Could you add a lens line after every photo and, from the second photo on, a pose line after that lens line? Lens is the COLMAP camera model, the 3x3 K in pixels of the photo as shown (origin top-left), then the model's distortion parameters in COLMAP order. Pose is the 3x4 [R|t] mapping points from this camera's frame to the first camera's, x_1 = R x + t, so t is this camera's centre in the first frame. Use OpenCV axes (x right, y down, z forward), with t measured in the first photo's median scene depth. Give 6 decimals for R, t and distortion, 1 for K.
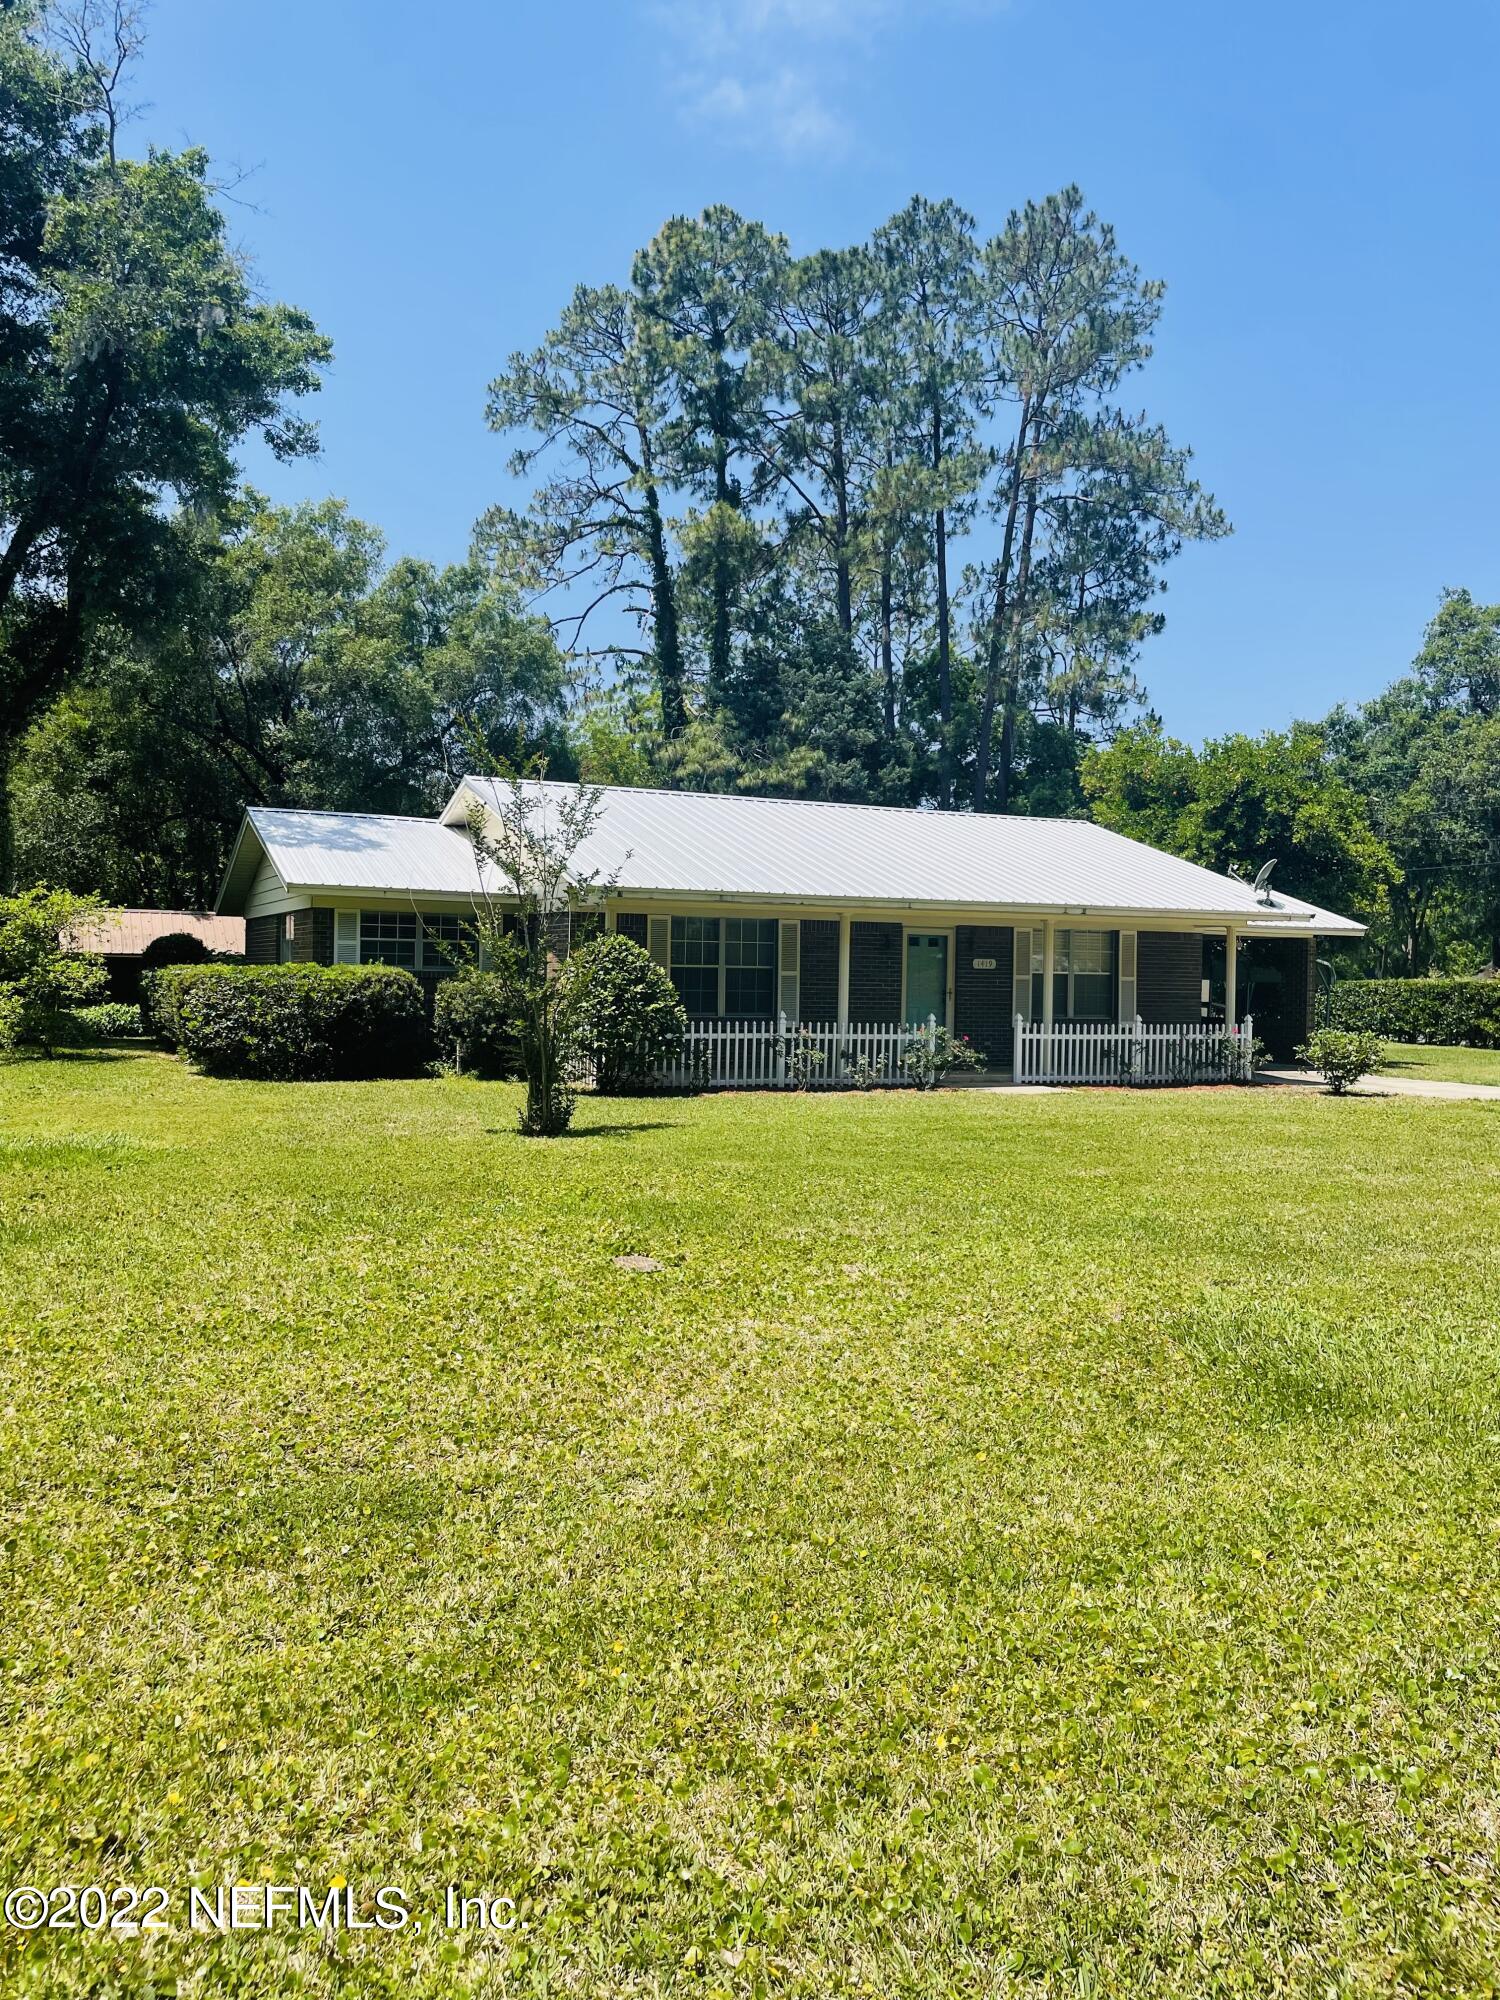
lens RADIAL K [[1518.9, 0, 757.4], [0, 1518.9, 1003.1], [0, 0, 1]] dist [0.087390, -0.109879]
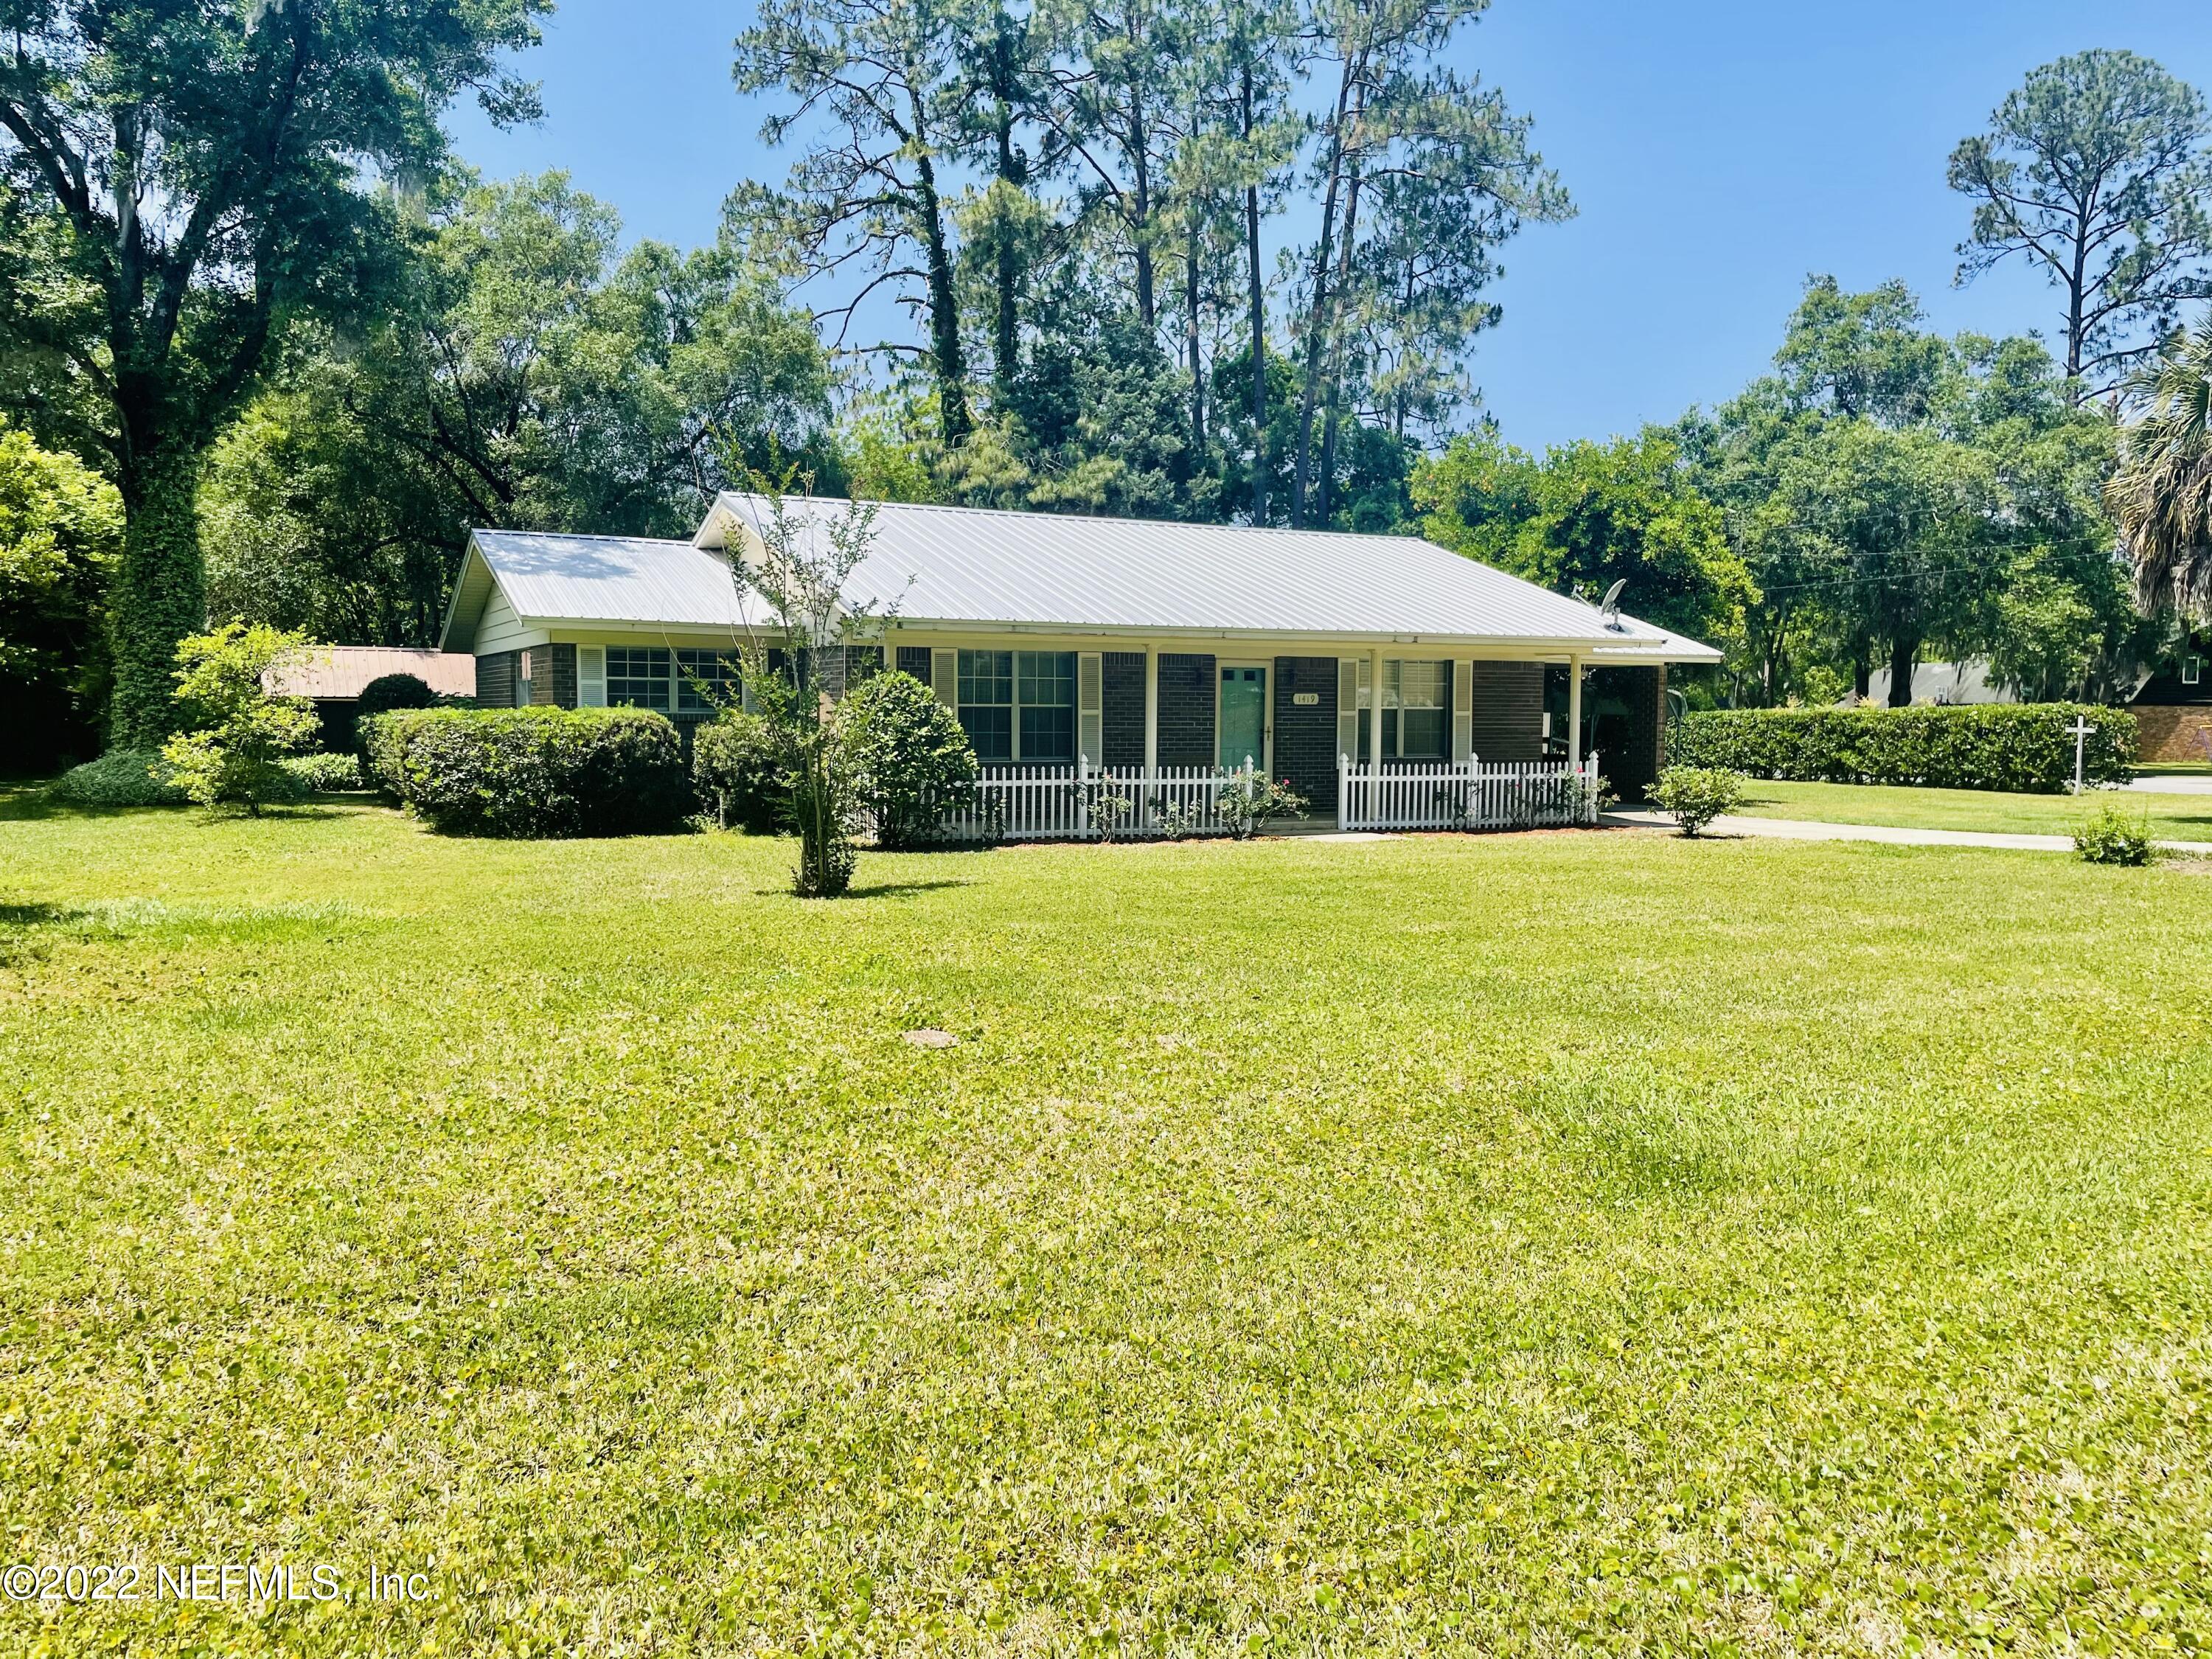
lens RADIAL K [[1679.9, 0, 1117.5], [0, 1679.9, 837.0], [0, 0, 1]] dist [0.087390, -0.109879]
pose [[0.999222, -0.014757, 0.036565, -0.001113], [0.012725, 0.998395, 0.055190, -0.000993], [-0.037321, -0.054682, 0.997806, 0.002942]]
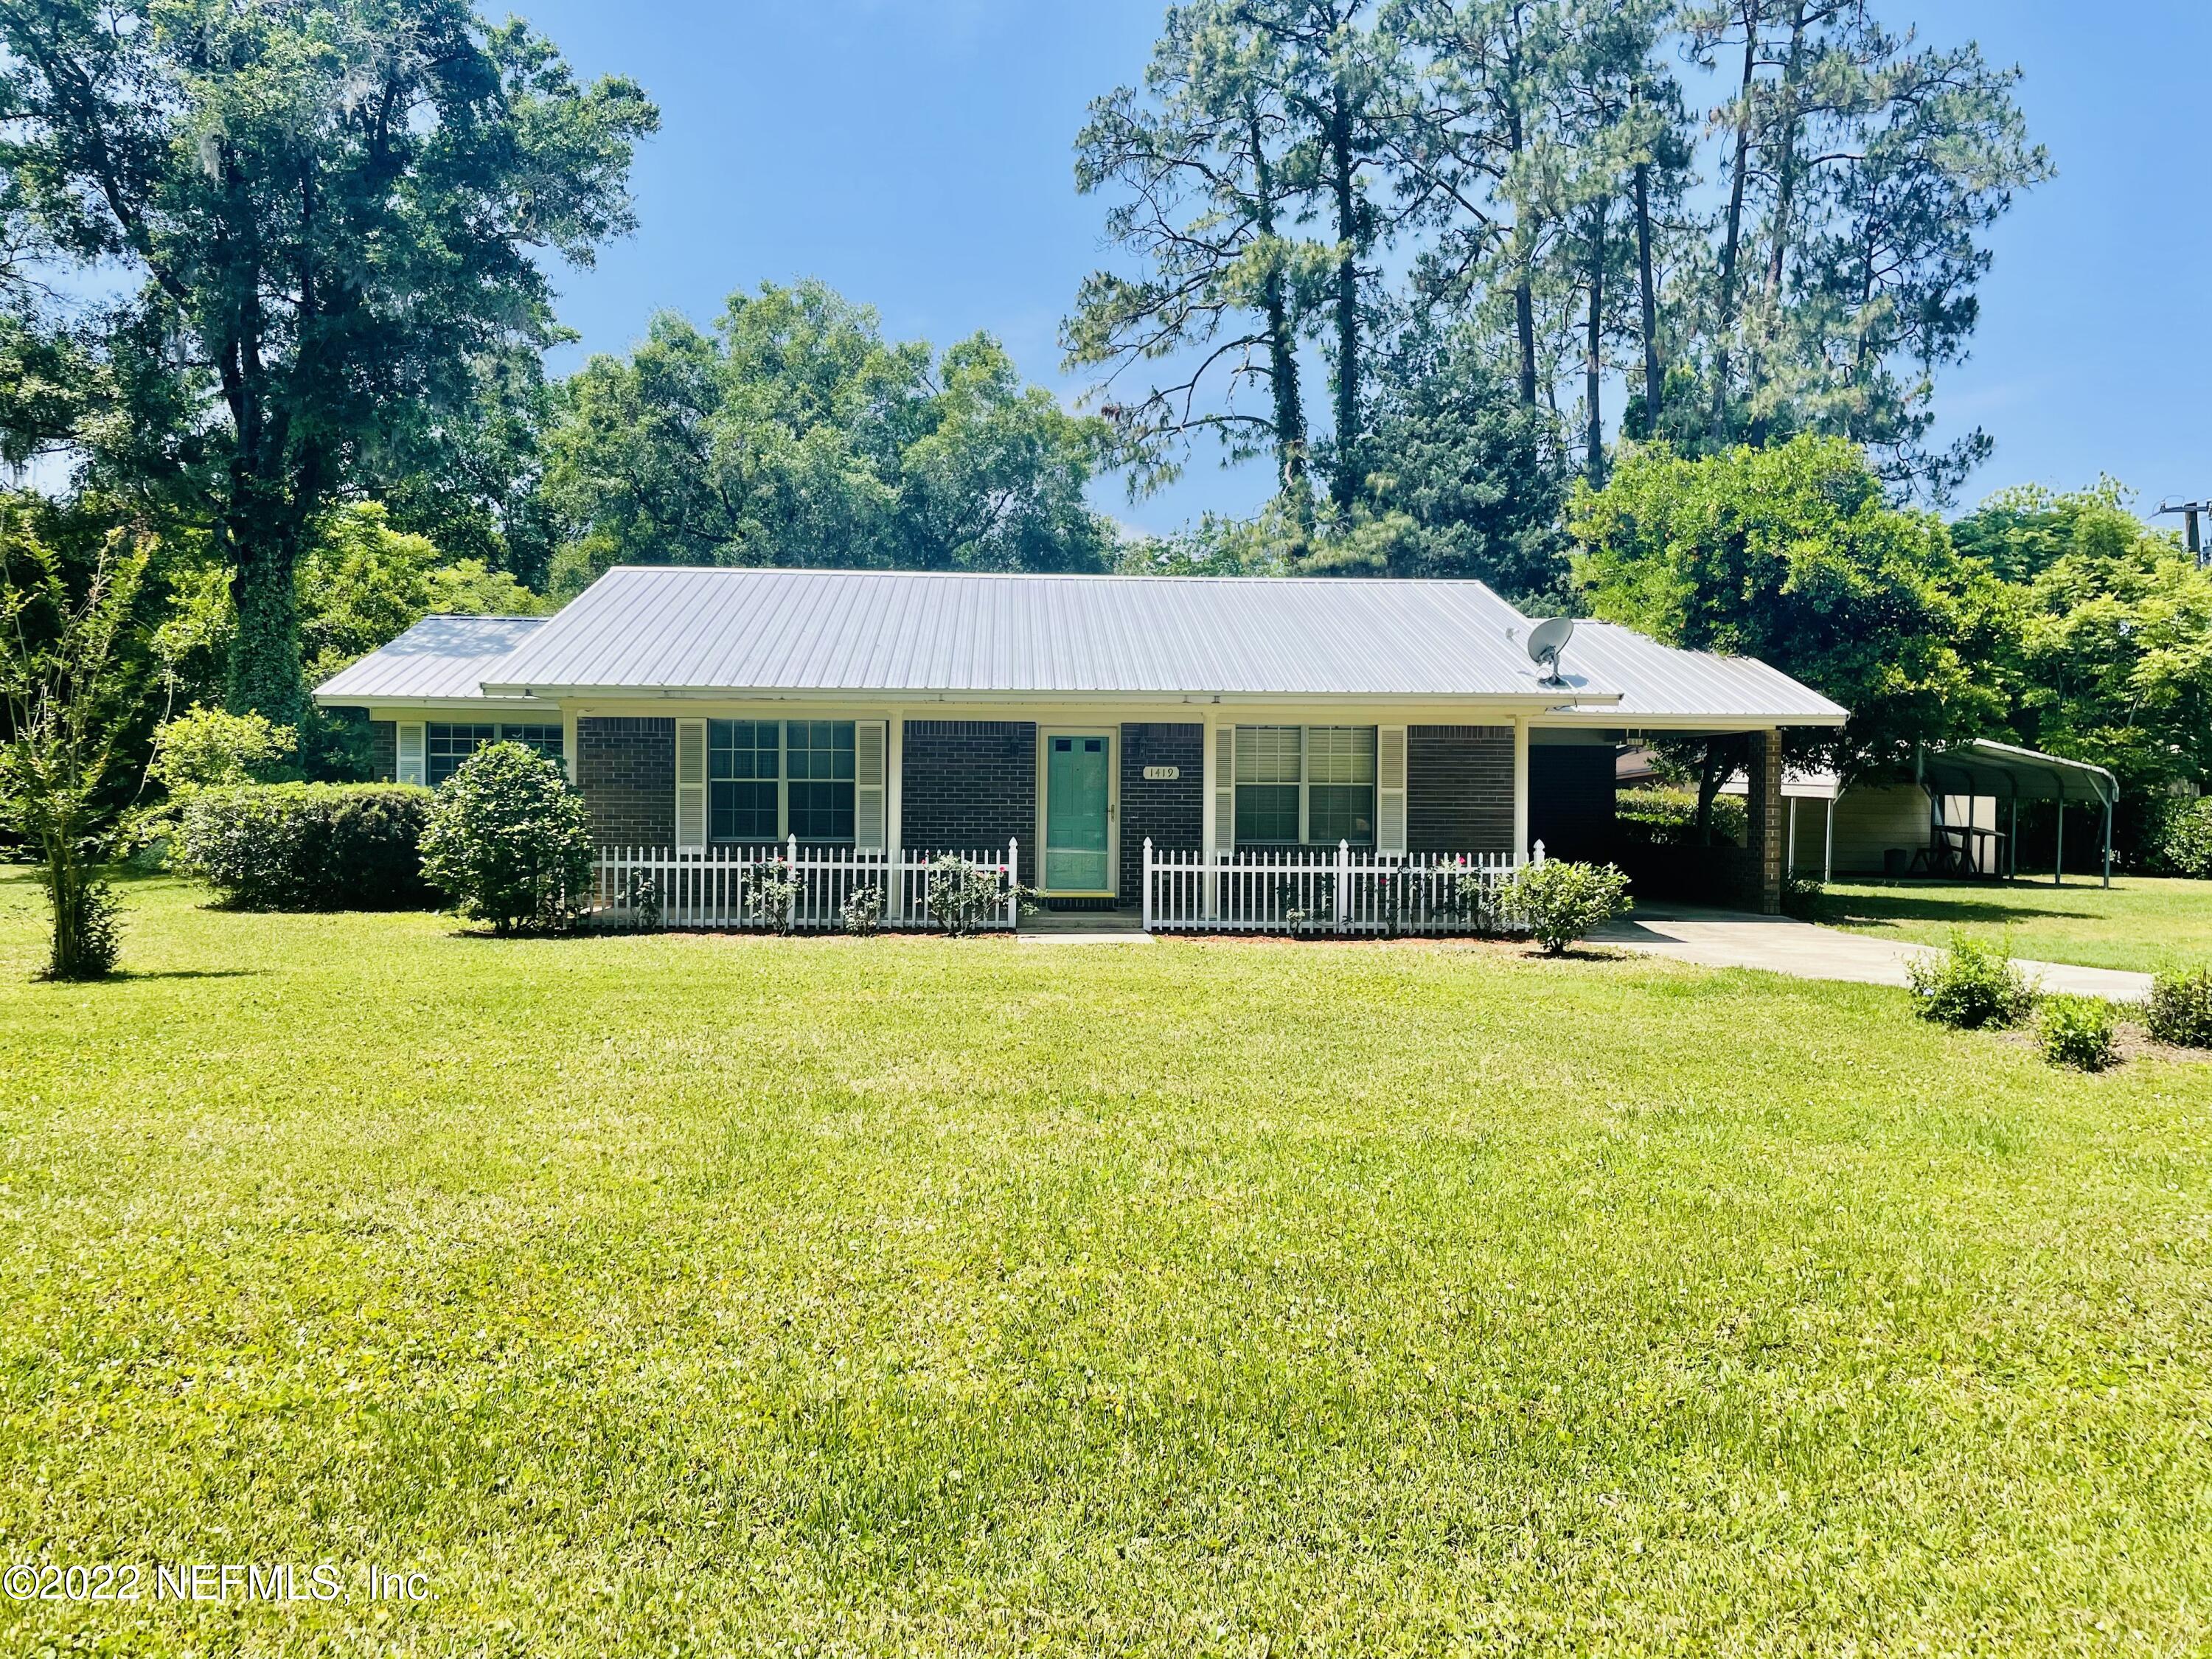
lens RADIAL K [[1679.9, 0, 1074.5], [0, 1679.9, 817.4], [0, 0, 1]] dist [0.087390, -0.109879]
pose [[0.923081, -0.005356, -0.384568, 0.783178], [0.001919, 0.999955, -0.009321, 0.007626], [0.384601, 0.007866, 0.923049, 0.369162]]
